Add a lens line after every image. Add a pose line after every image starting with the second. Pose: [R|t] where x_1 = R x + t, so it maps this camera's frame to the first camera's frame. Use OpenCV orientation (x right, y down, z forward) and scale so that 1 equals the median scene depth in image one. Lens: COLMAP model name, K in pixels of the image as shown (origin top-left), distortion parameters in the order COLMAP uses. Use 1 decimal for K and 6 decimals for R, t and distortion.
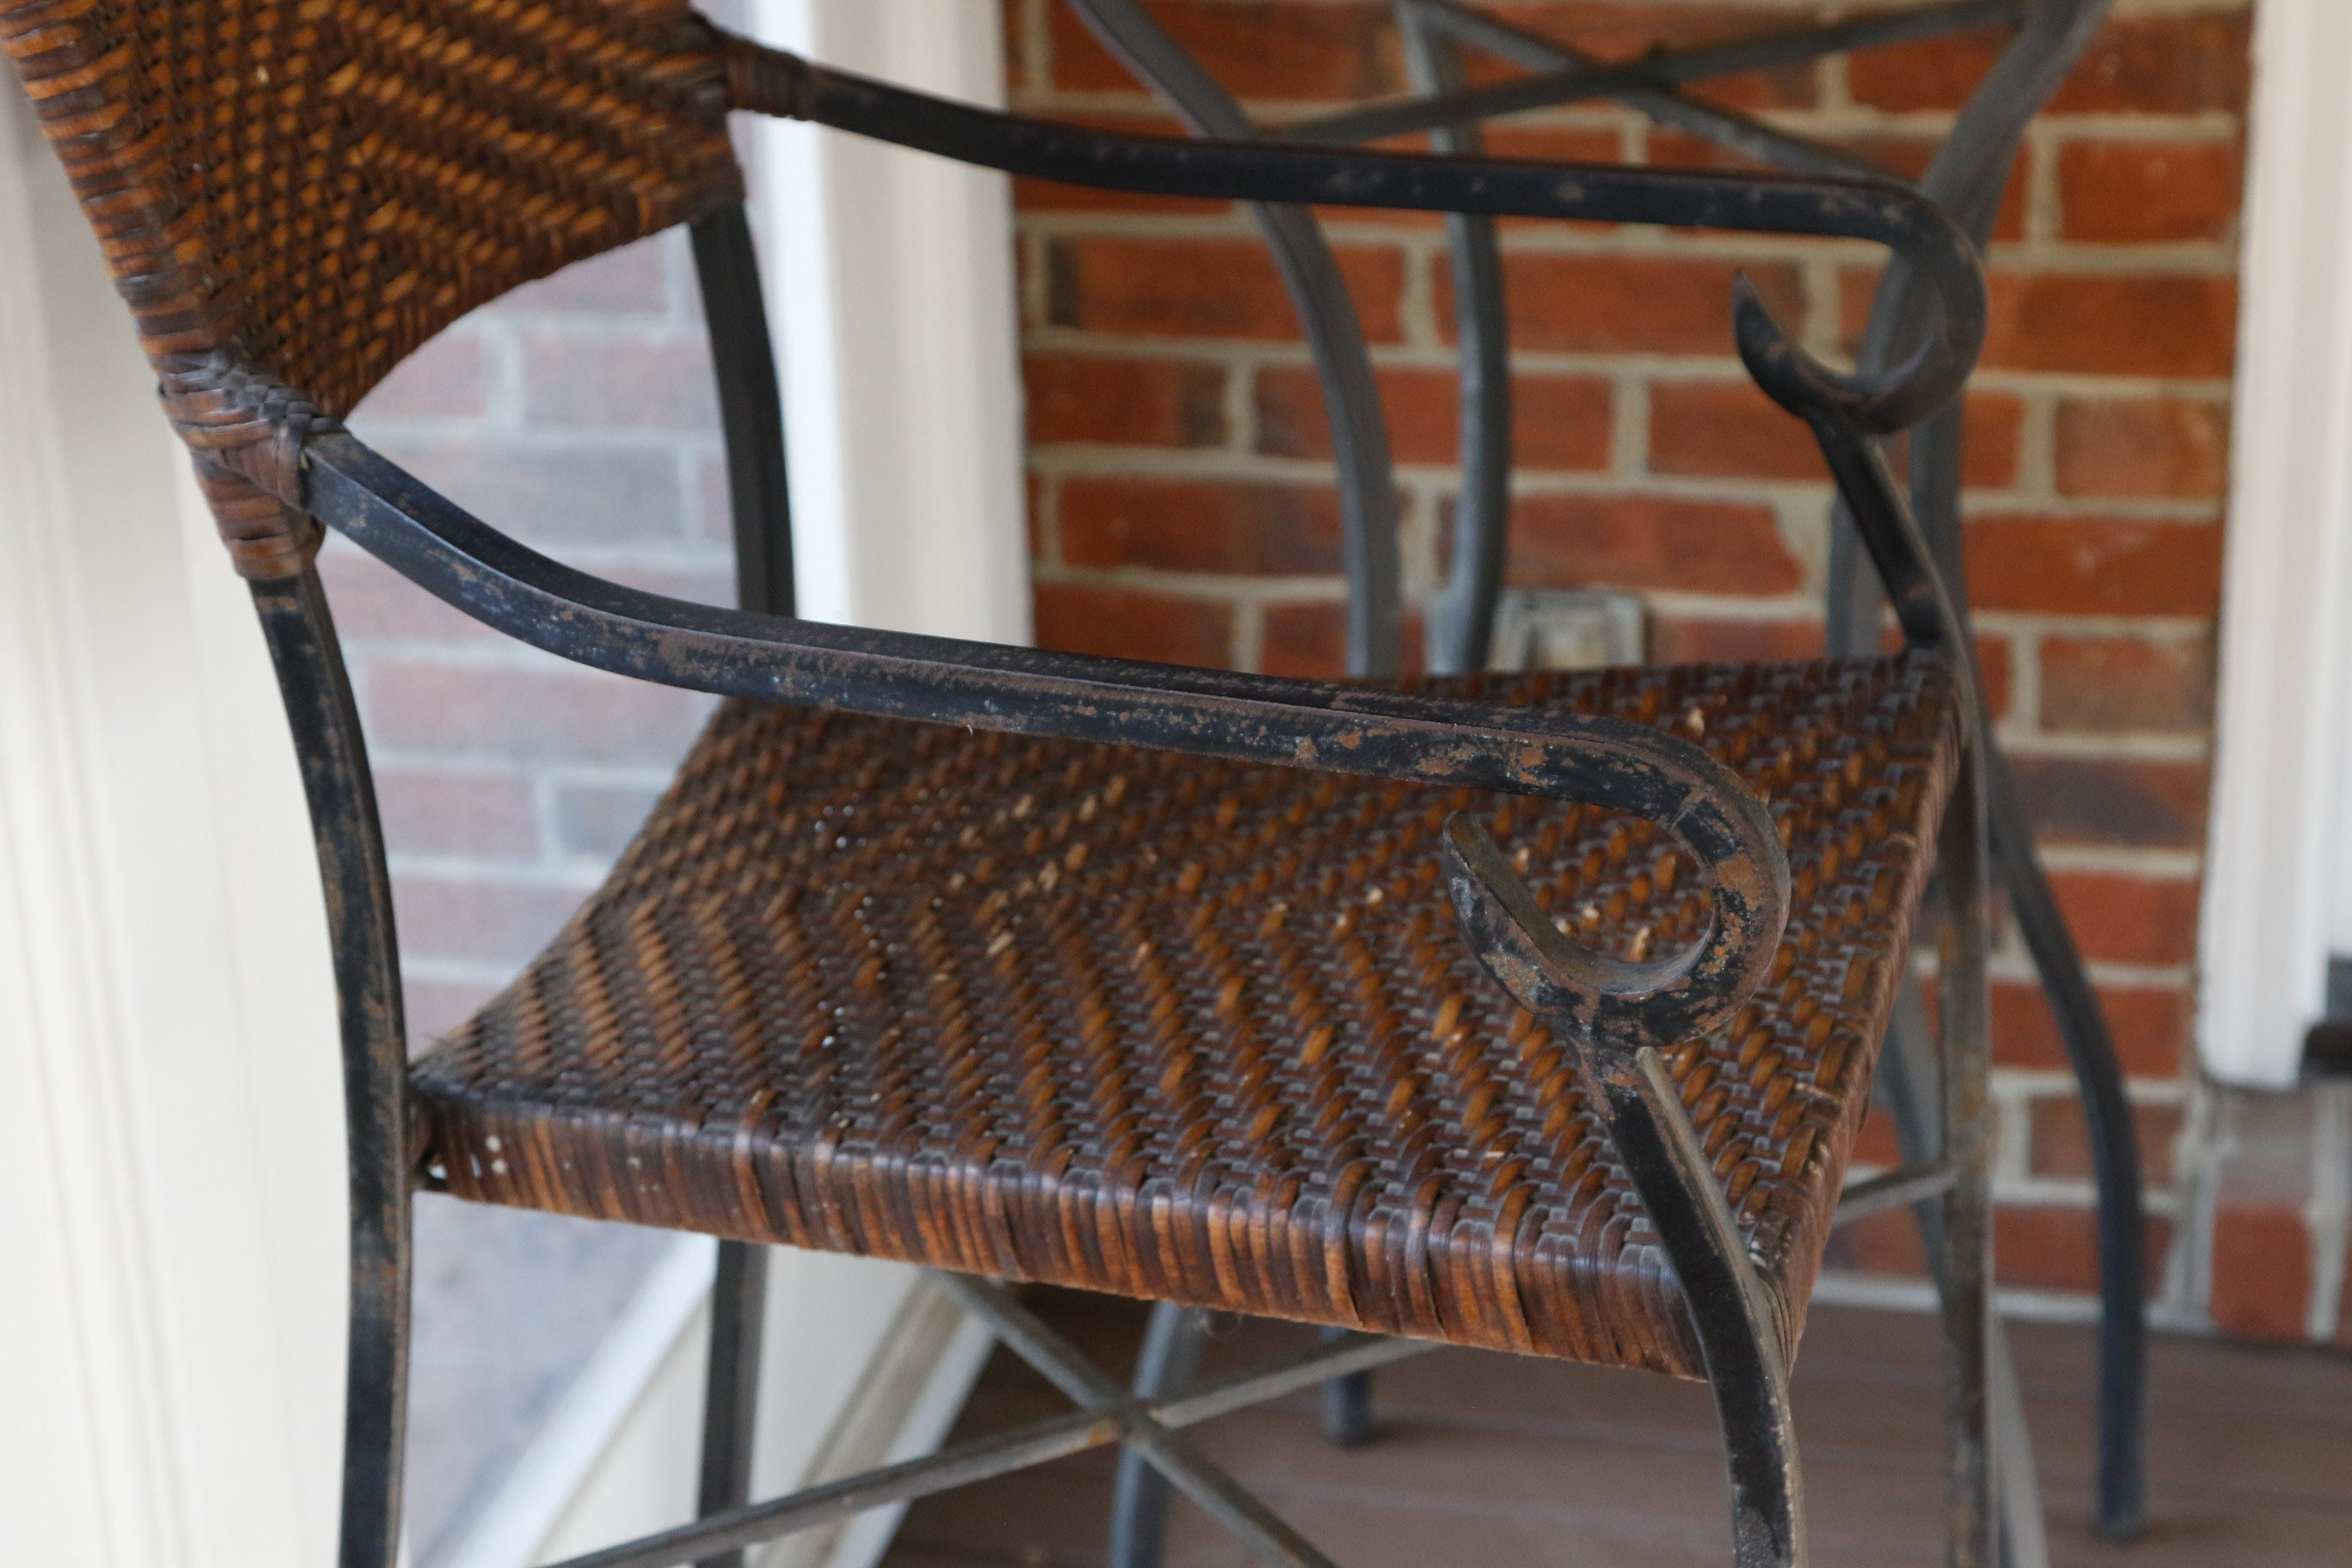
lens RADIAL K [[4896.6, 0, 1176.0], [0, 4896.6, 784.0], [0, 0, 1]] dist [0.055349, 0.189766]
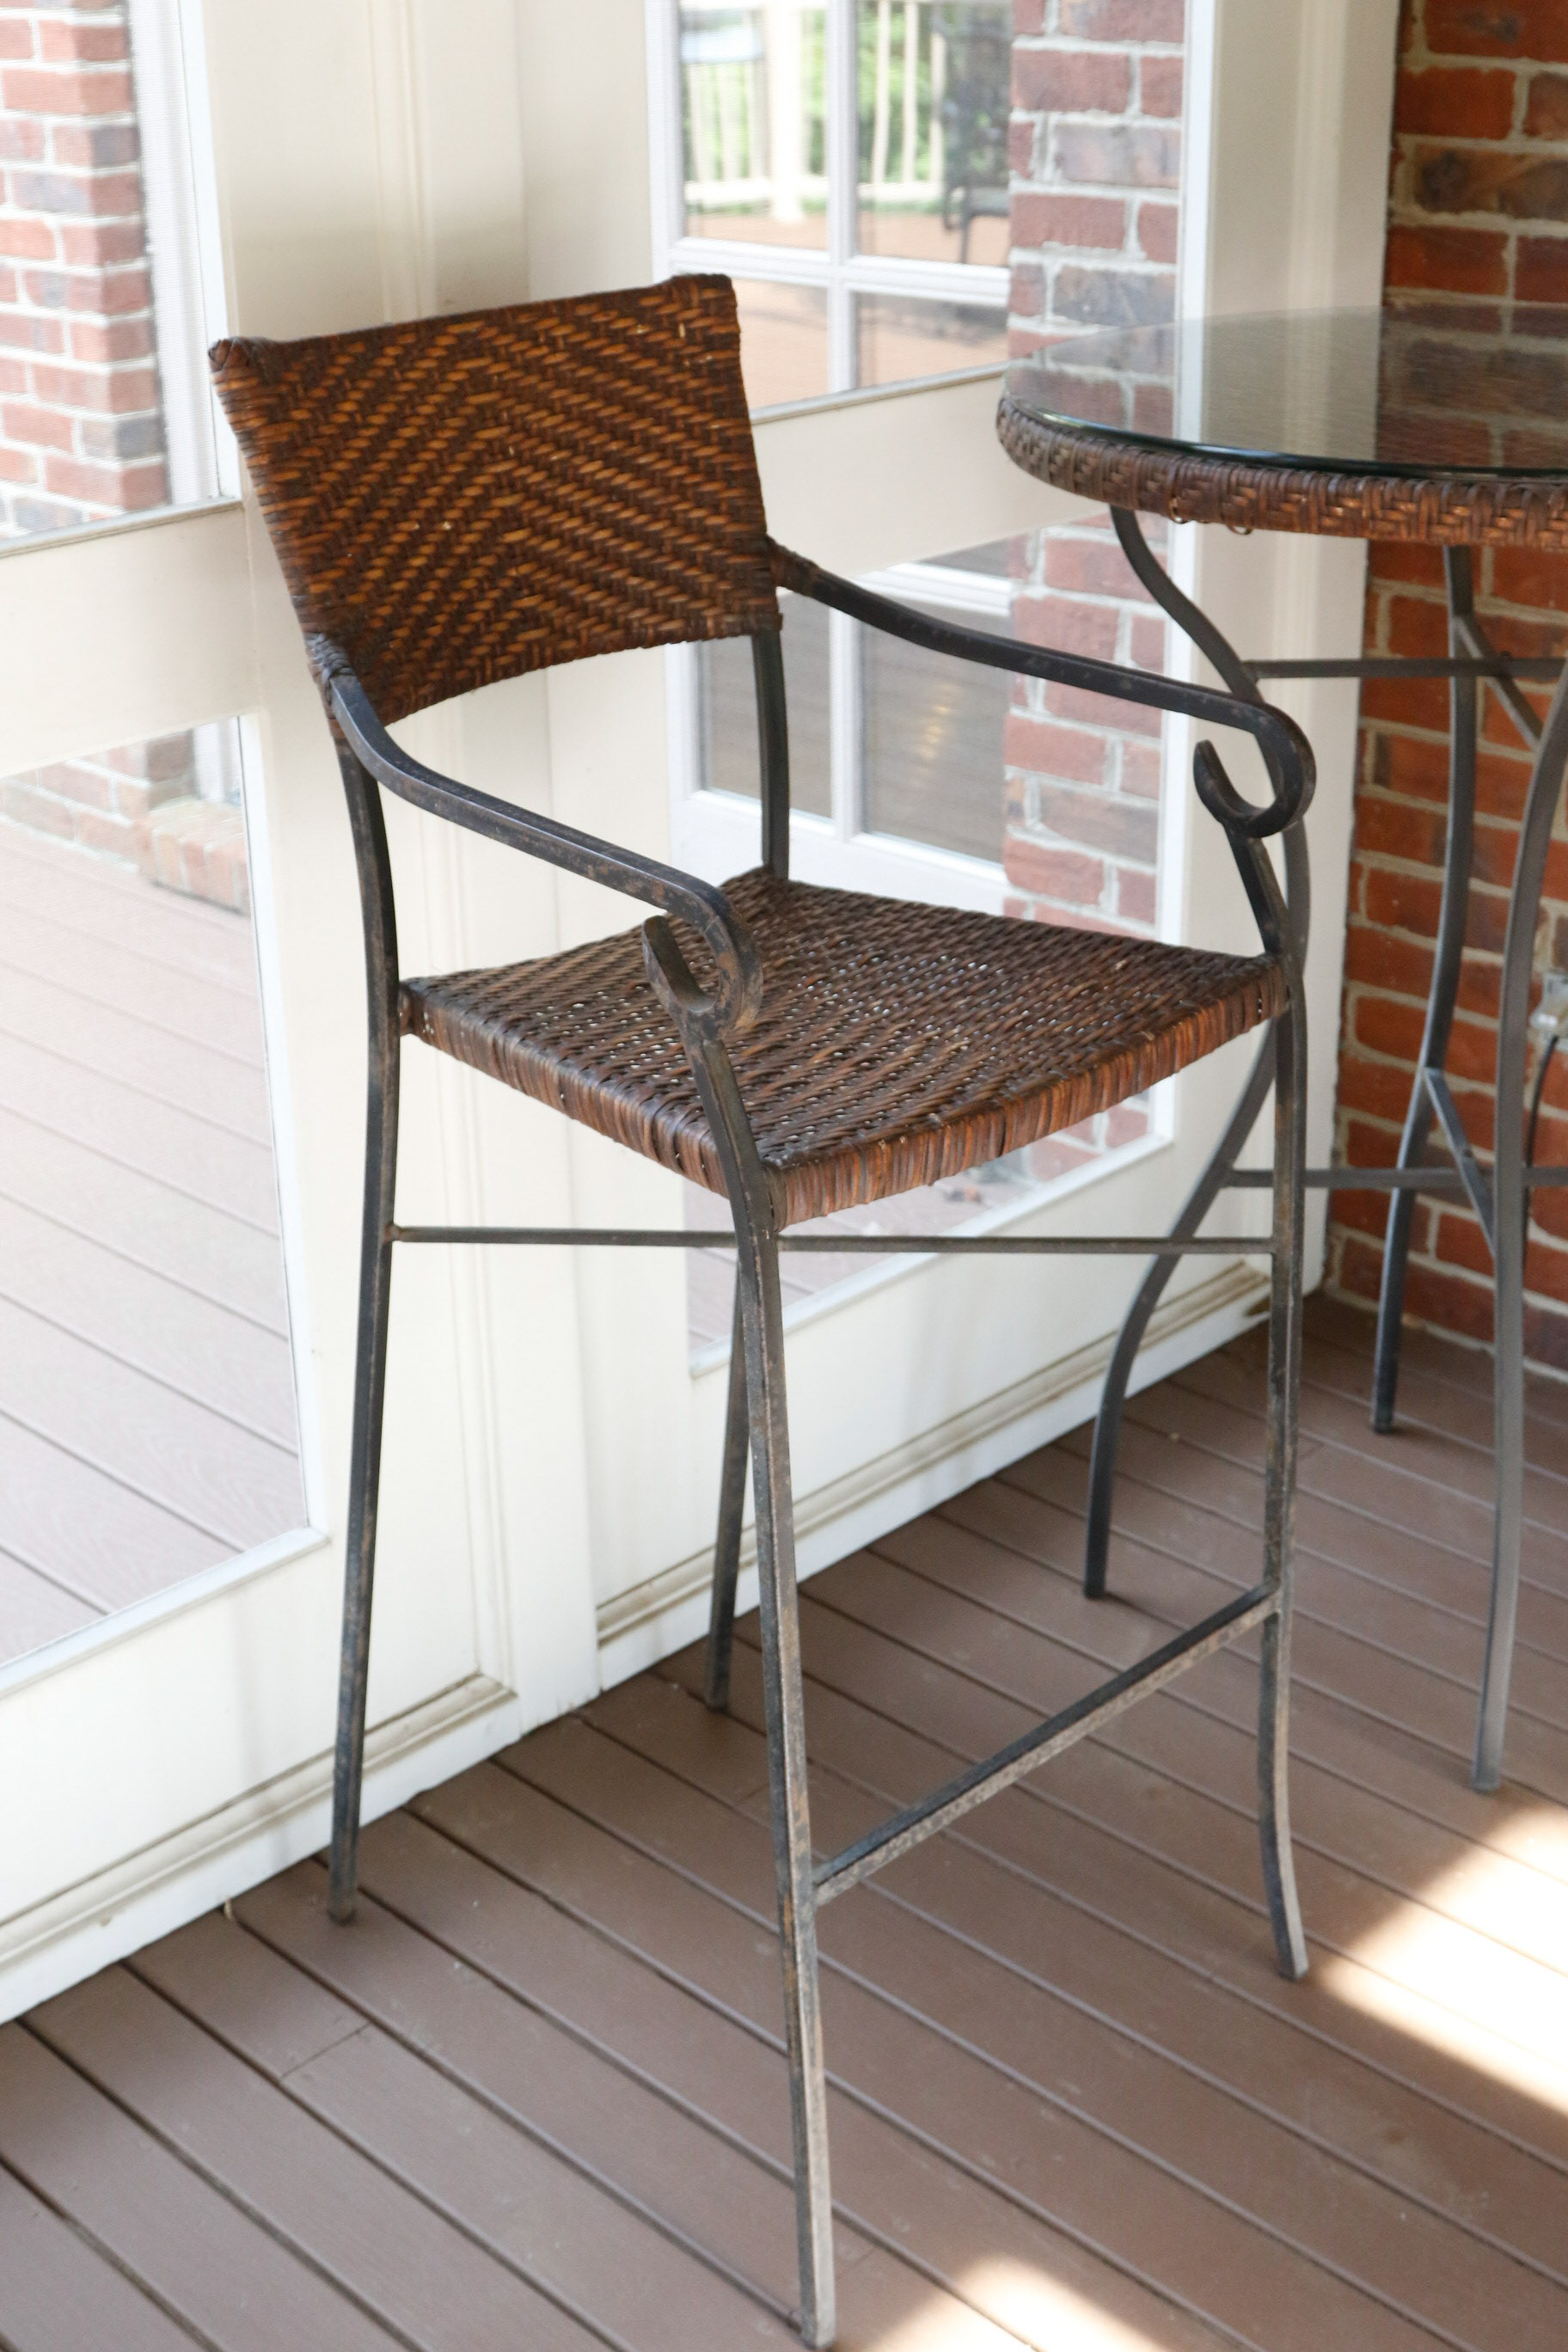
lens RADIAL K [[3003.7, 0, 732.4], [0, 3003.7, 1169.4], [0, 0, 1]] dist [-0.063760, 0.046582]
pose [[0.848463, 0.224256, -0.479395, 0.555819], [-0.208260, 0.974185, 0.087123, -0.005392], [0.486557, 0.025918, 0.873264, -0.095740]]
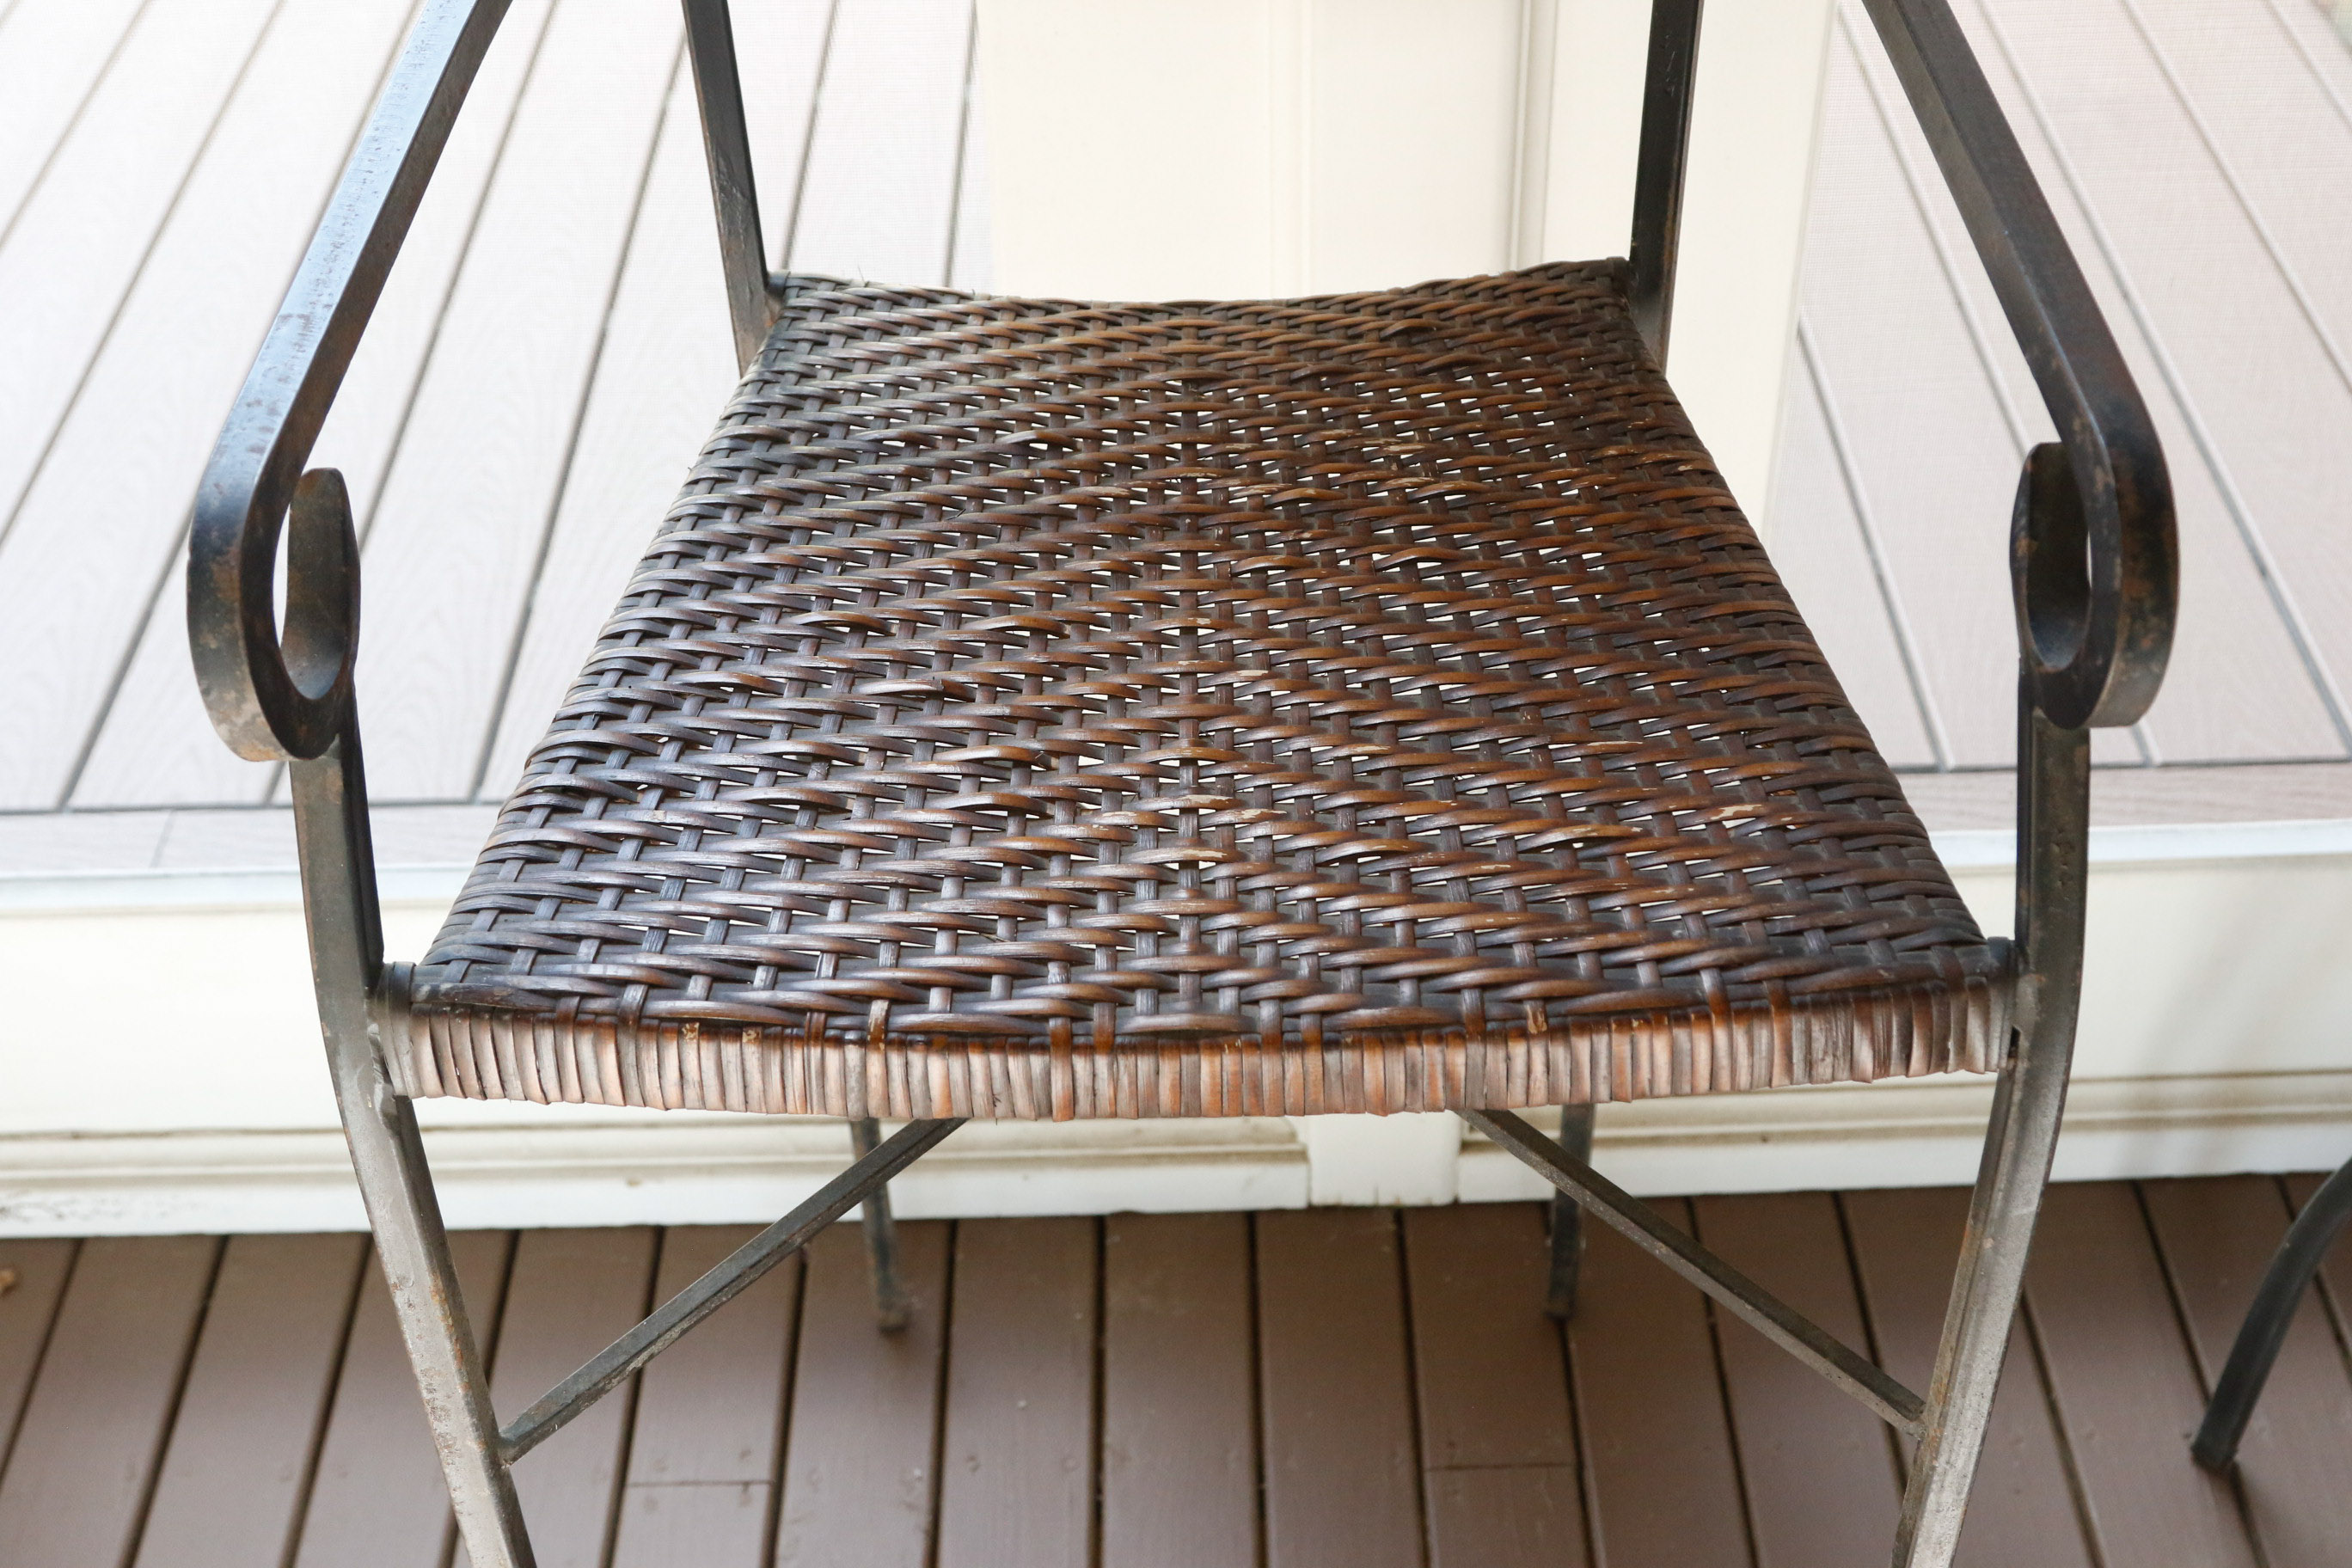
lens RADIAL K [[2872.2, 0, 1176.0], [0, 2872.2, 784.0], [0, 0, 1]] dist [-0.131768, 0.261366]
pose [[0.235994, 0.654768, -0.718043, 0.452410], [-0.352125, 0.746316, 0.564819, -0.275169], [0.905712, 0.119548, 0.406686, 0.692746]]
